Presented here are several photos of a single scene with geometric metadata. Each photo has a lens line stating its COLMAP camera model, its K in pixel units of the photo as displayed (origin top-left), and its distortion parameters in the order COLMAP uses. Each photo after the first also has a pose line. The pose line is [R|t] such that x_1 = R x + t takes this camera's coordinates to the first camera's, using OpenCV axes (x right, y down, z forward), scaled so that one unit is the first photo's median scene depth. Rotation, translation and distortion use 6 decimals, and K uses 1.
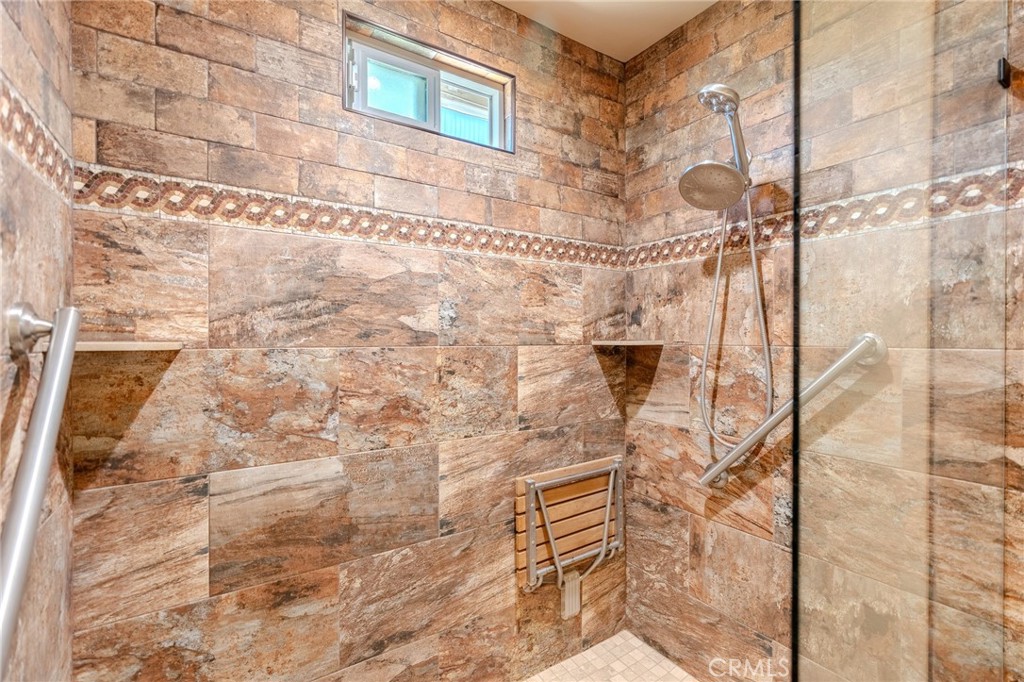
lens RADIAL K [[454.0, 0, 515.5], [0, 454.0, 341.1], [0, 0, 1]] dist [-0.006017, 0.002143]
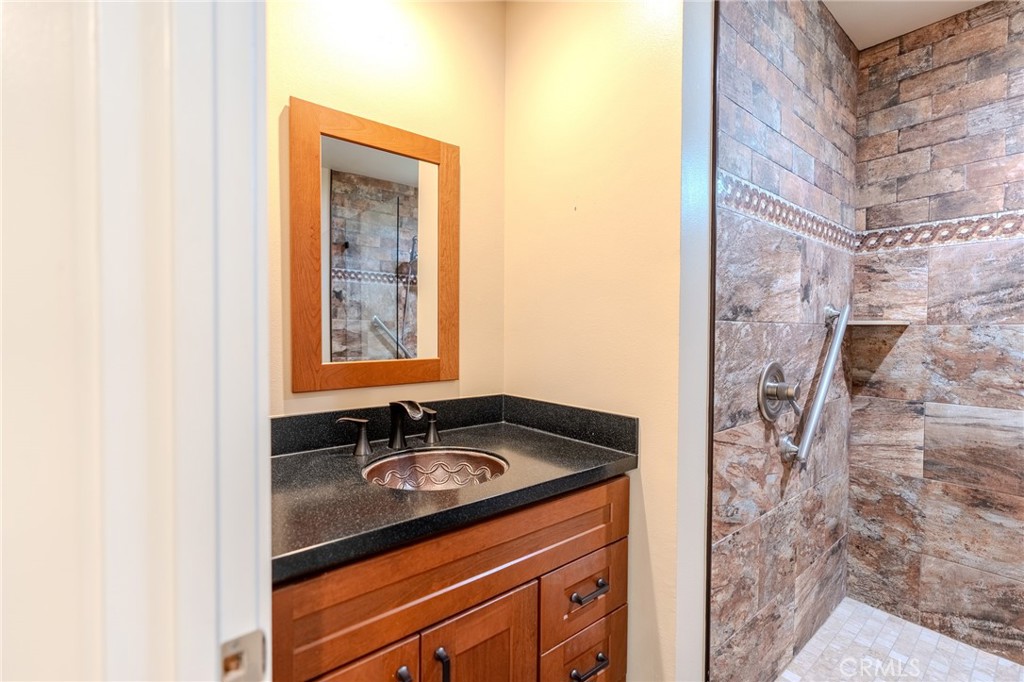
lens RADIAL K [[454.0, 0, 518.1], [0, 454.0, 340.2], [0, 0, 1]] dist [-0.006017, 0.002143]
pose [[0.100395, 0.019672, -0.994753, 0.727173], [-0.008813, 0.999783, 0.018882, 0.048835], [0.994909, 0.006871, 0.100547, -0.570943]]
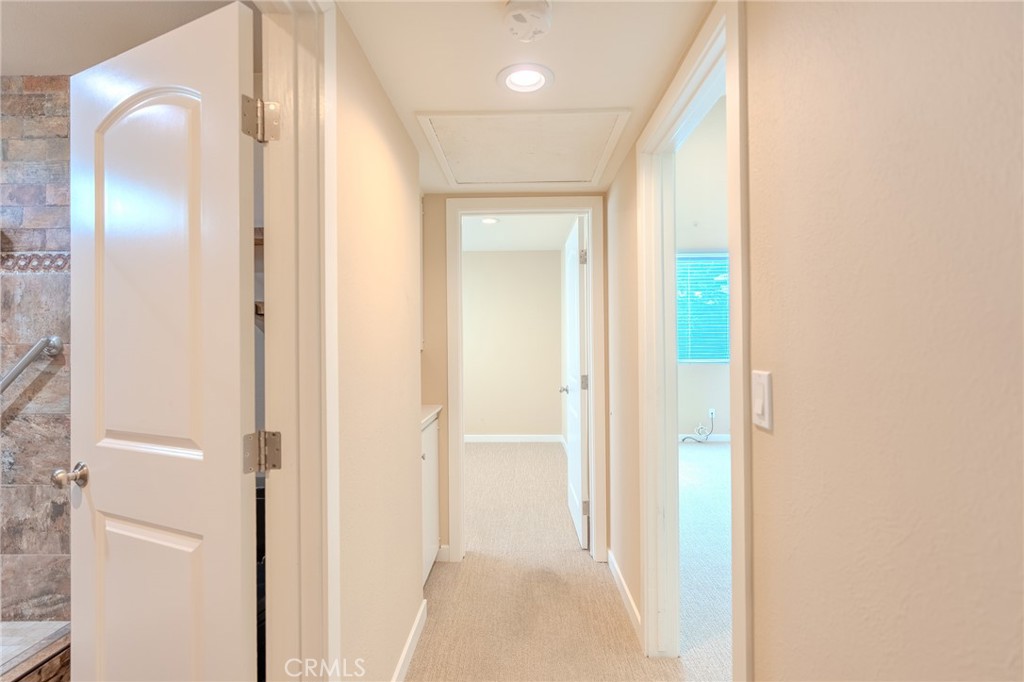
lens RADIAL K [[454.0, 0, 513.9], [0, 454.0, 340.6], [0, 0, 1]] dist [-0.006017, 0.002143]
pose [[0.565980, 0.004057, 0.824409, 0.369091], [0.010576, 0.999870, -0.012182, 0.038106], [-0.824351, 0.015613, 0.565863, -1.308424]]
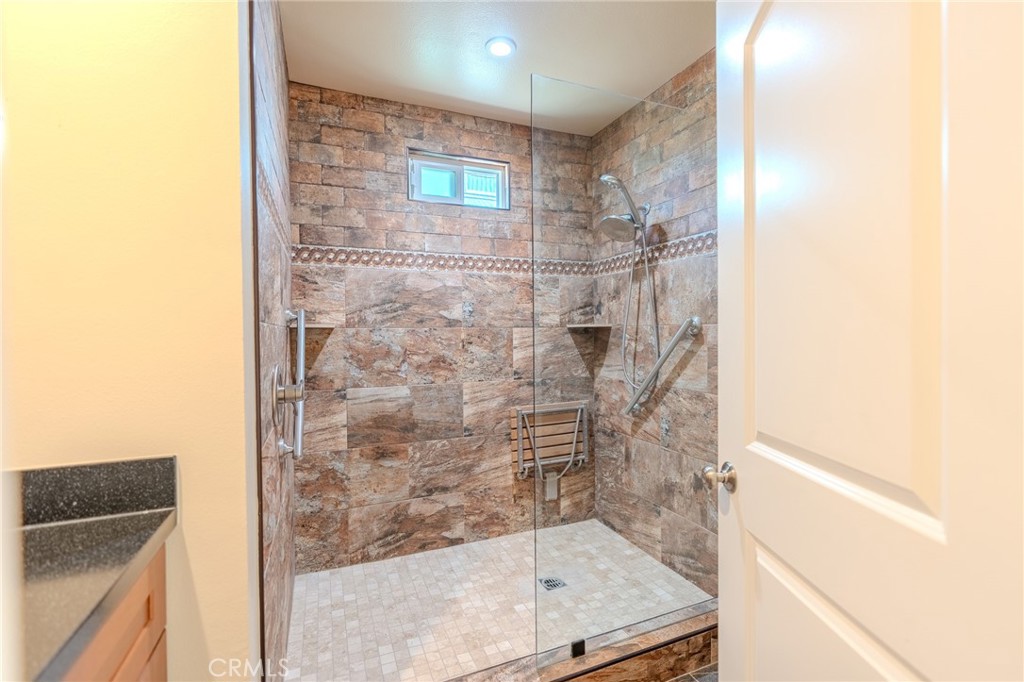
lens RADIAL K [[454.0, 0, 515.5], [0, 454.0, 340.5], [0, 0, 1]] dist [-0.006017, 0.002143]
pose [[0.982755, -0.004954, -0.184847, 0.425530], [0.007474, 0.999888, 0.012935, 0.047928], [0.184762, -0.014093, 0.982682, -0.814774]]
